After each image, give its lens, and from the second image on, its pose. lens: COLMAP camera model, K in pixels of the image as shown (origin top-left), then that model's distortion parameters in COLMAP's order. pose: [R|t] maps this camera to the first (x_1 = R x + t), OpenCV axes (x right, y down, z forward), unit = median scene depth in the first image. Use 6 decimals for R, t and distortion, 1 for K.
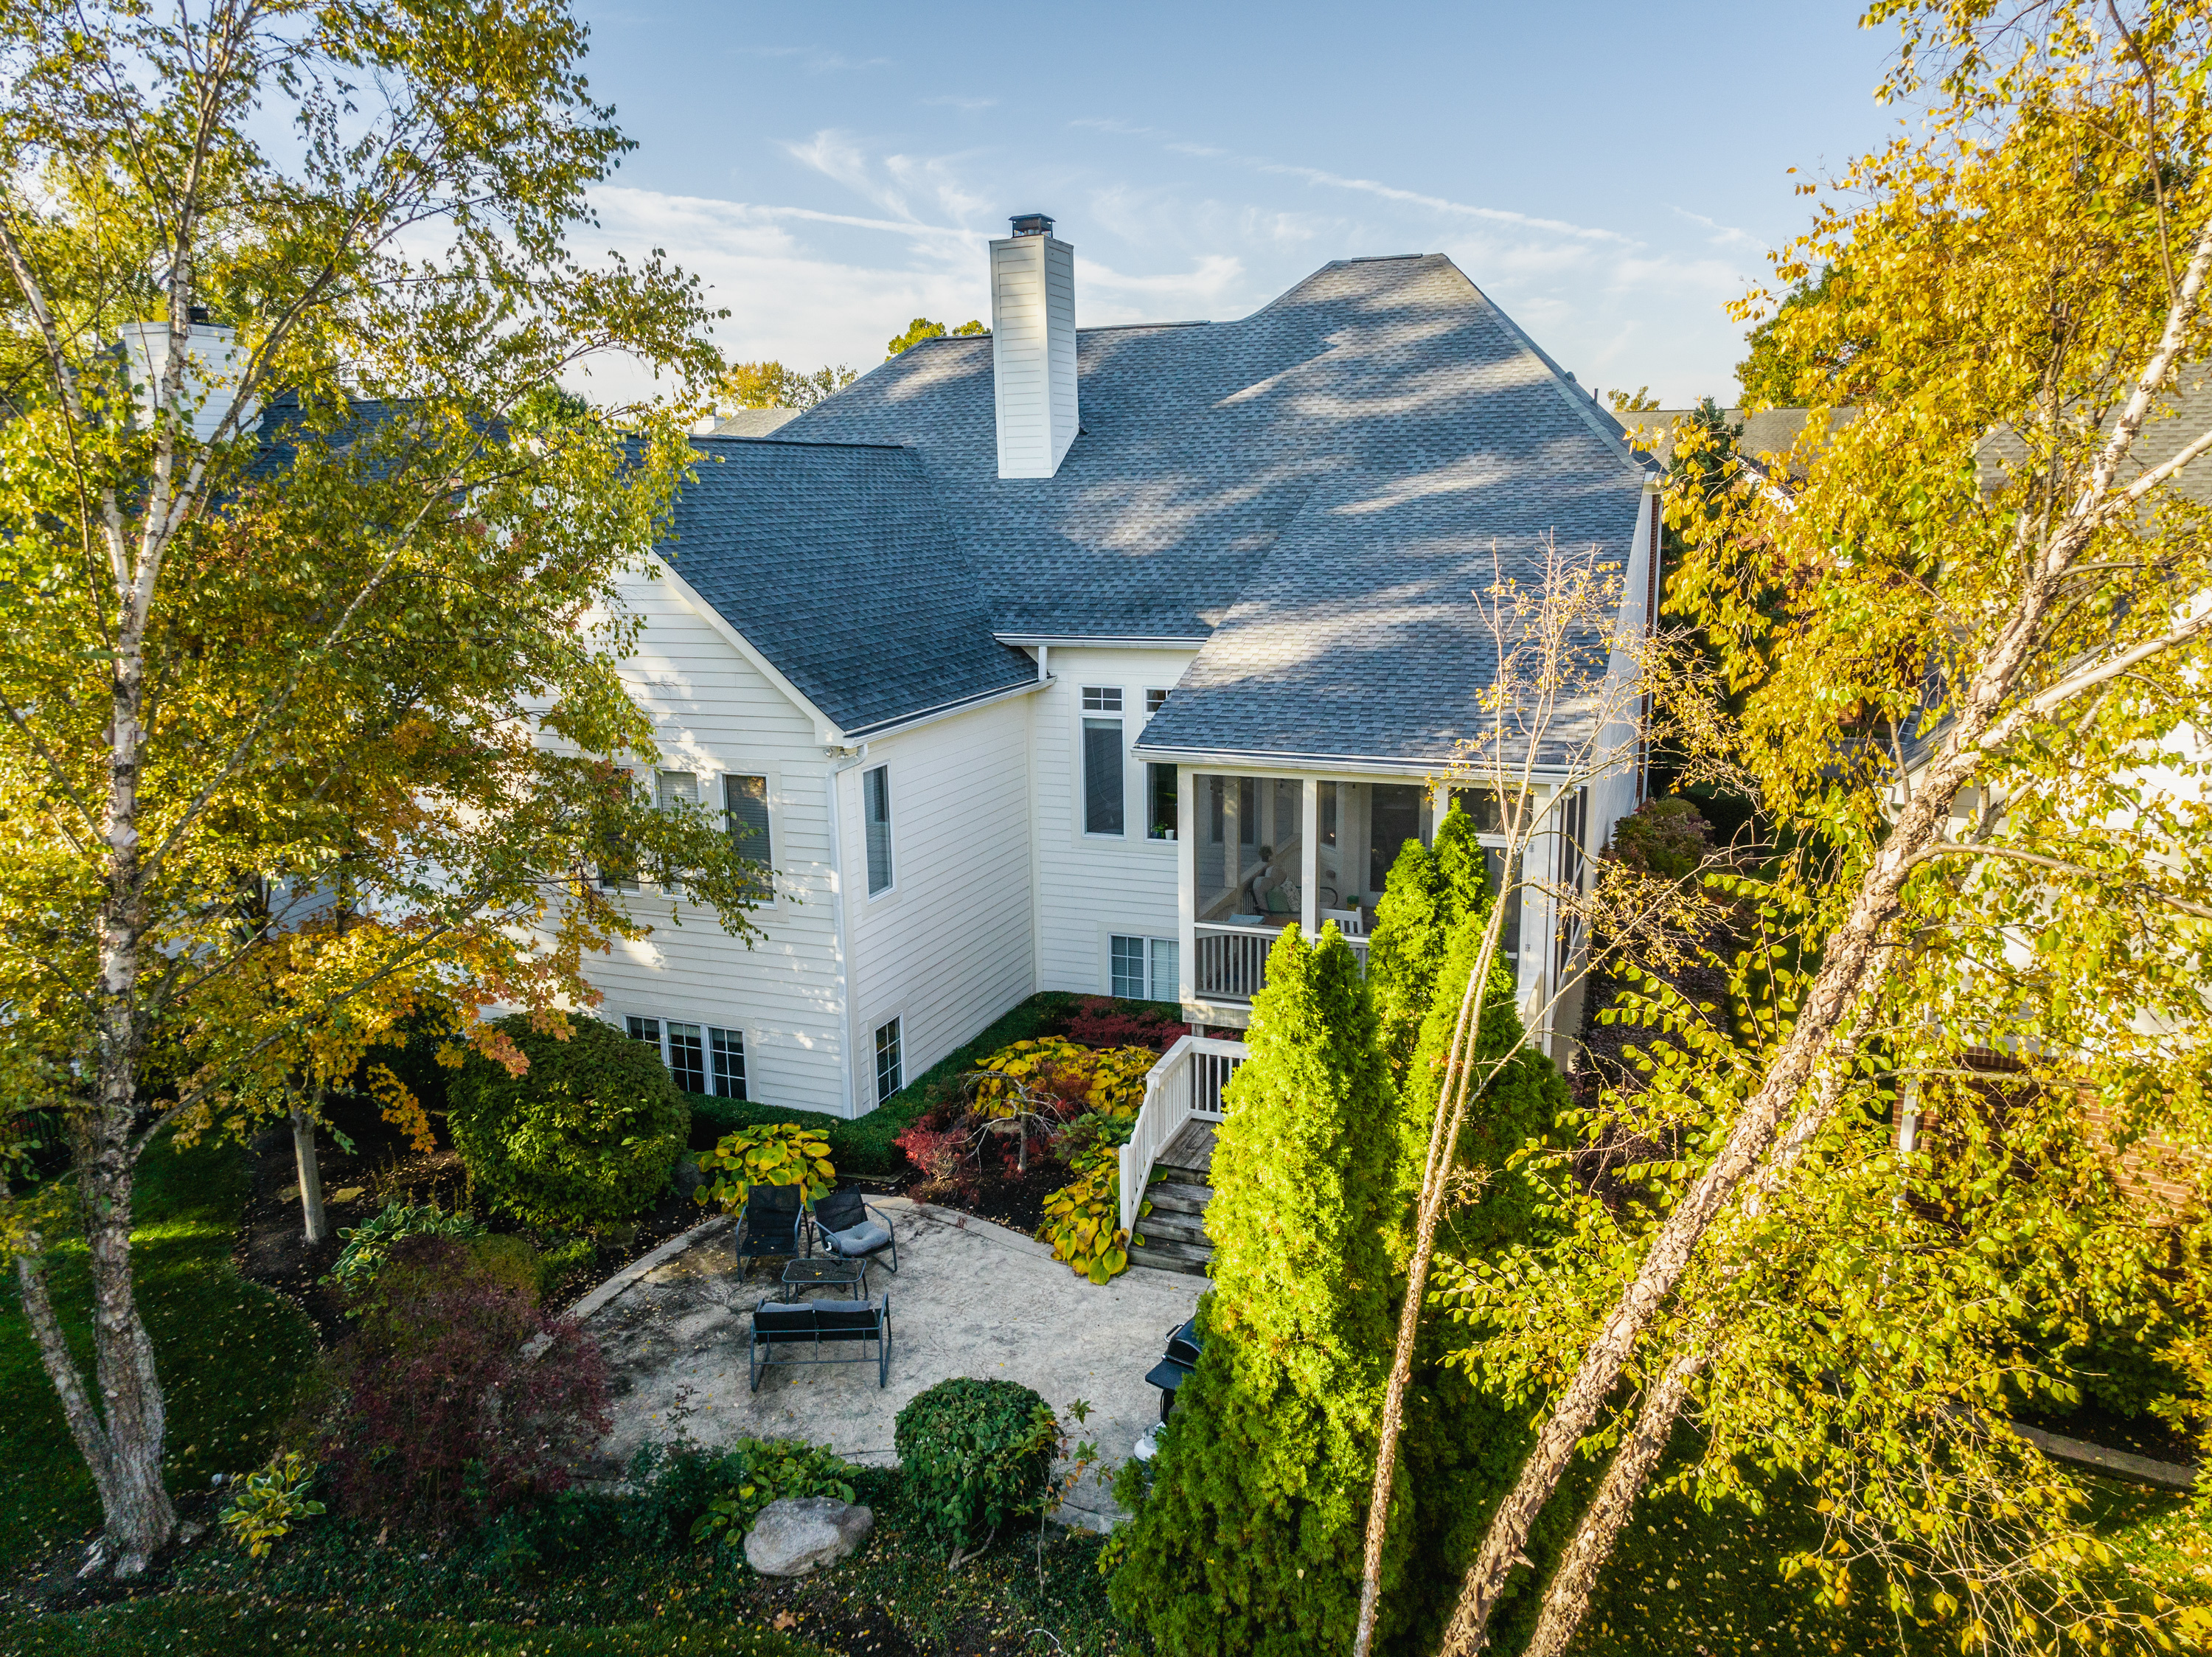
lens RADIAL K [[1617.6, 0, 1107.0], [0, 1617.6, 632.0], [0, 0, 1]] dist [-0.096811, -0.005097]
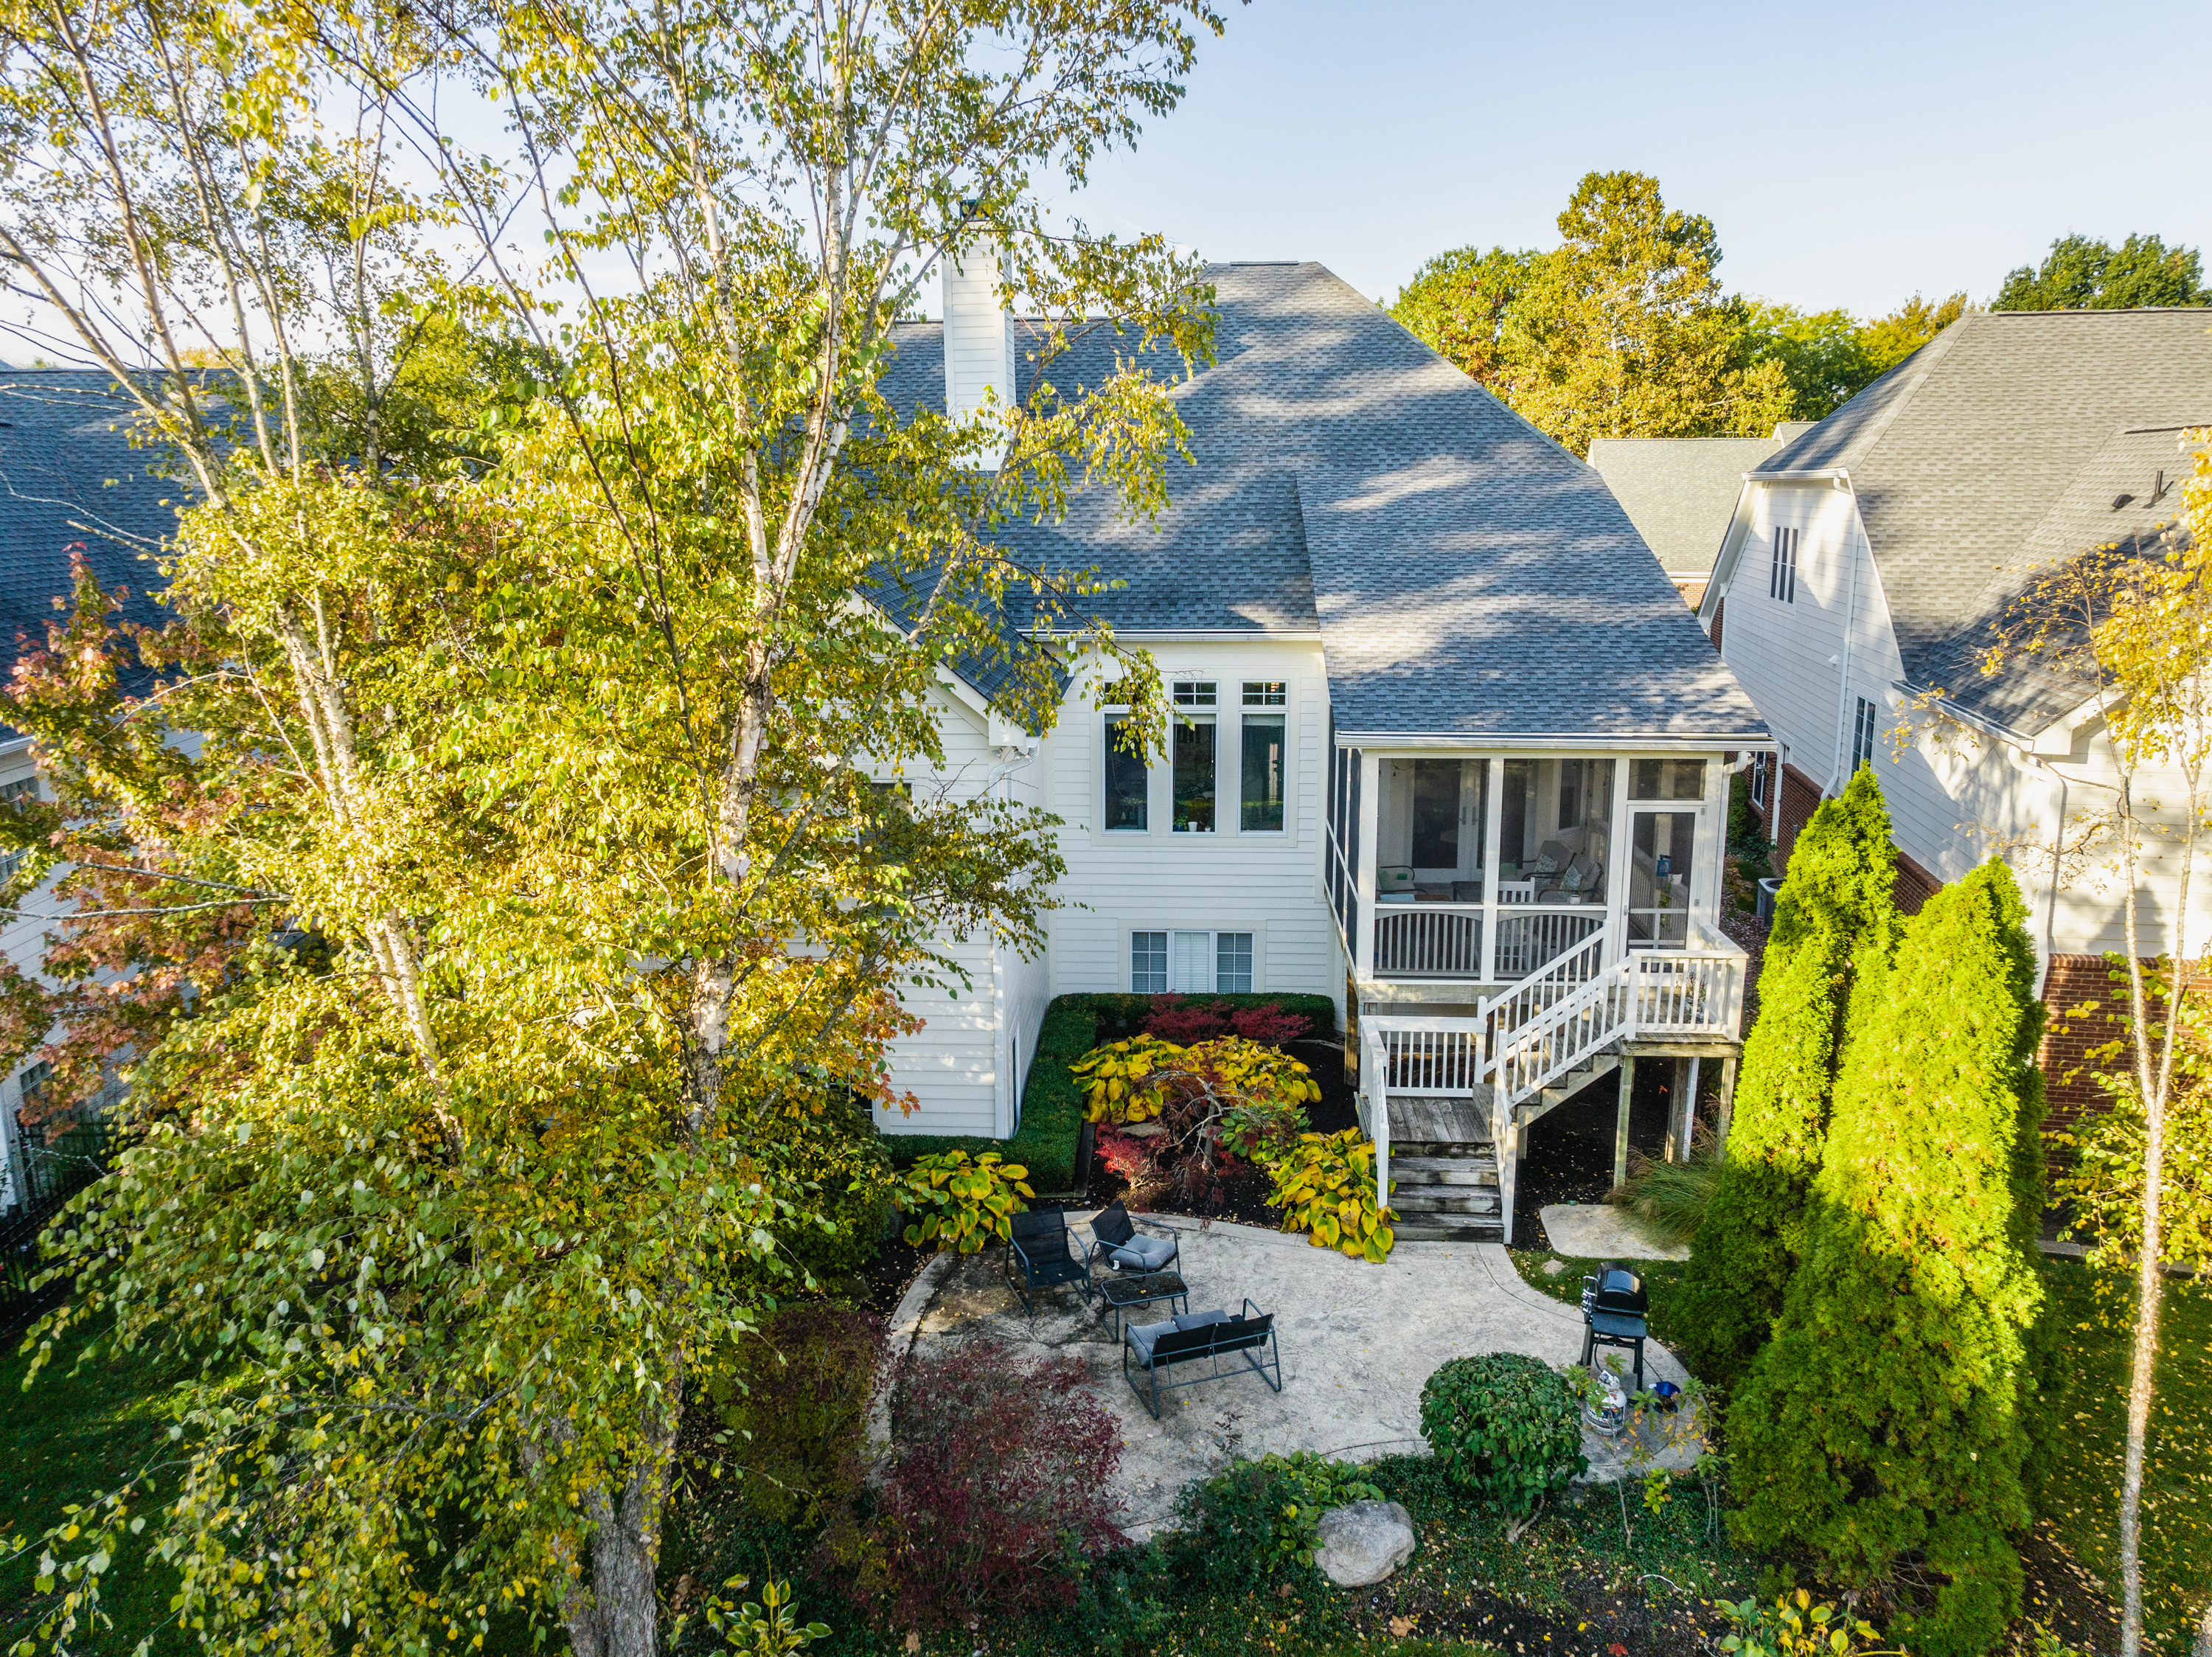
lens RADIAL K [[1615.4, 0, 1107.3], [0, 1615.4, 576.5], [0, 0, 1]] dist [-0.105189, 0.000635]
pose [[0.959602, -0.014869, 0.280968, -0.358356], [0.024184, 0.999266, -0.029717, -0.003199], [-0.280319, 0.035312, 0.959257, 0.050125]]
